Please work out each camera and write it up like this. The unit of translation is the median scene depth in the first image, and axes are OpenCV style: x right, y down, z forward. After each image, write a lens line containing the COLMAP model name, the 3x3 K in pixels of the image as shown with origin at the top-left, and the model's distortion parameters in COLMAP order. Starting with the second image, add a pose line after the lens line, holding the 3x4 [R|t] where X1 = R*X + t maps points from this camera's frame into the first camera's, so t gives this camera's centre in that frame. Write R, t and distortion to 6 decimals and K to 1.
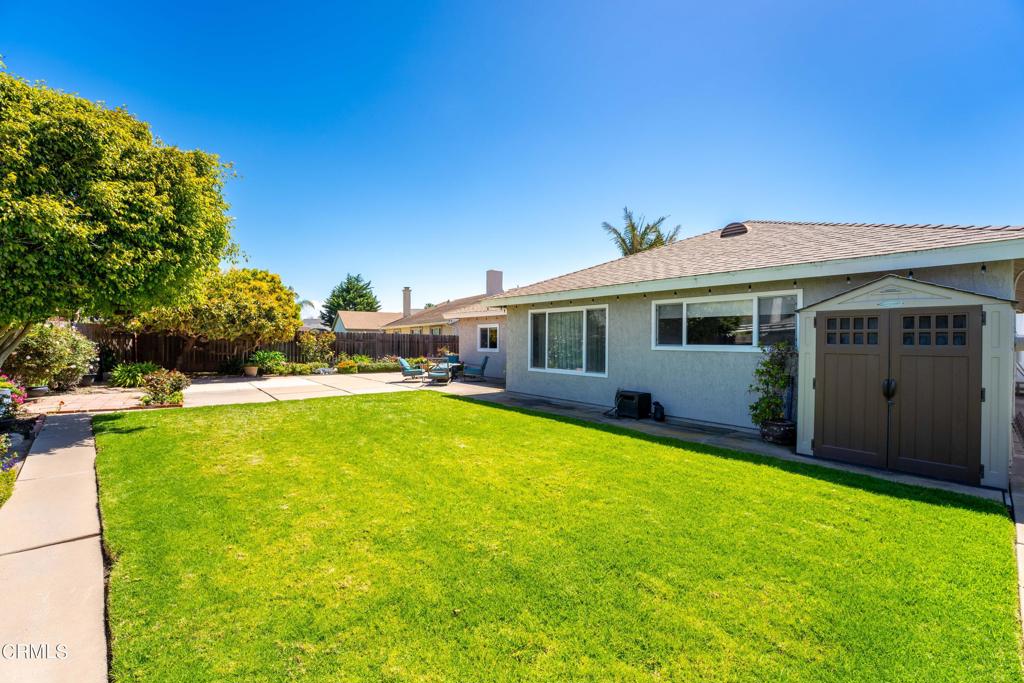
lens RADIAL K [[418.8, 0, 510.1], [0, 418.8, 343.3], [0, 0, 1]] dist [-0.002930, -0.000118]
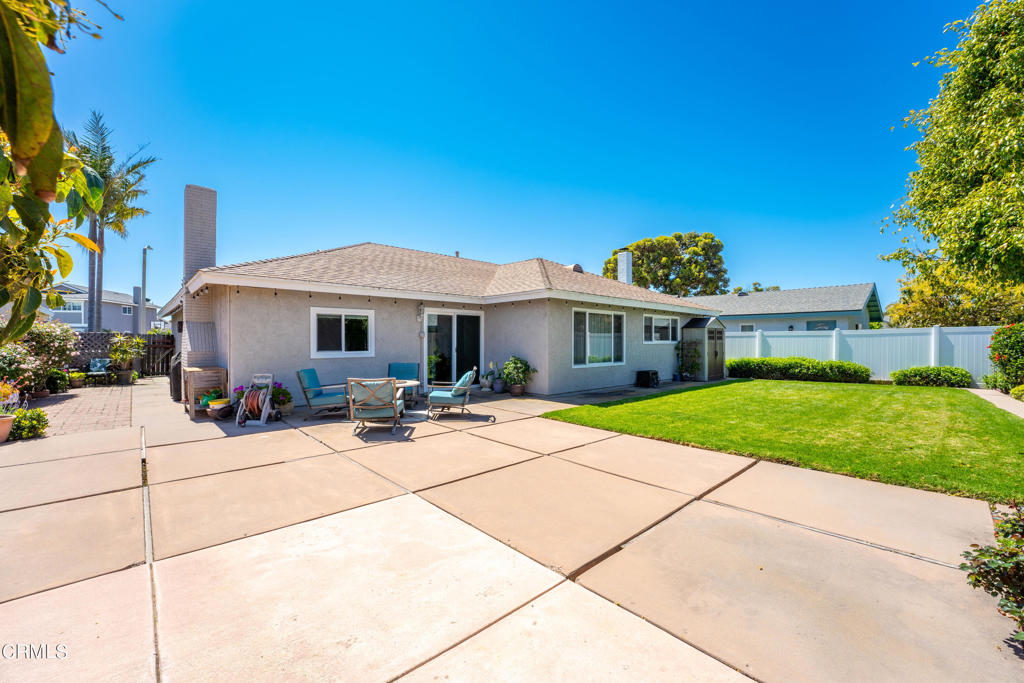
lens RADIAL K [[418.8, 0, 510.9], [0, 418.8, 338.9], [0, 0, 1]] dist [-0.002930, -0.000118]
pose [[-0.045004, -0.002915, 0.998983, -0.998347], [0.003259, 0.999990, 0.003065, -0.008404], [-0.998981, 0.003394, -0.044994, 1.258937]]
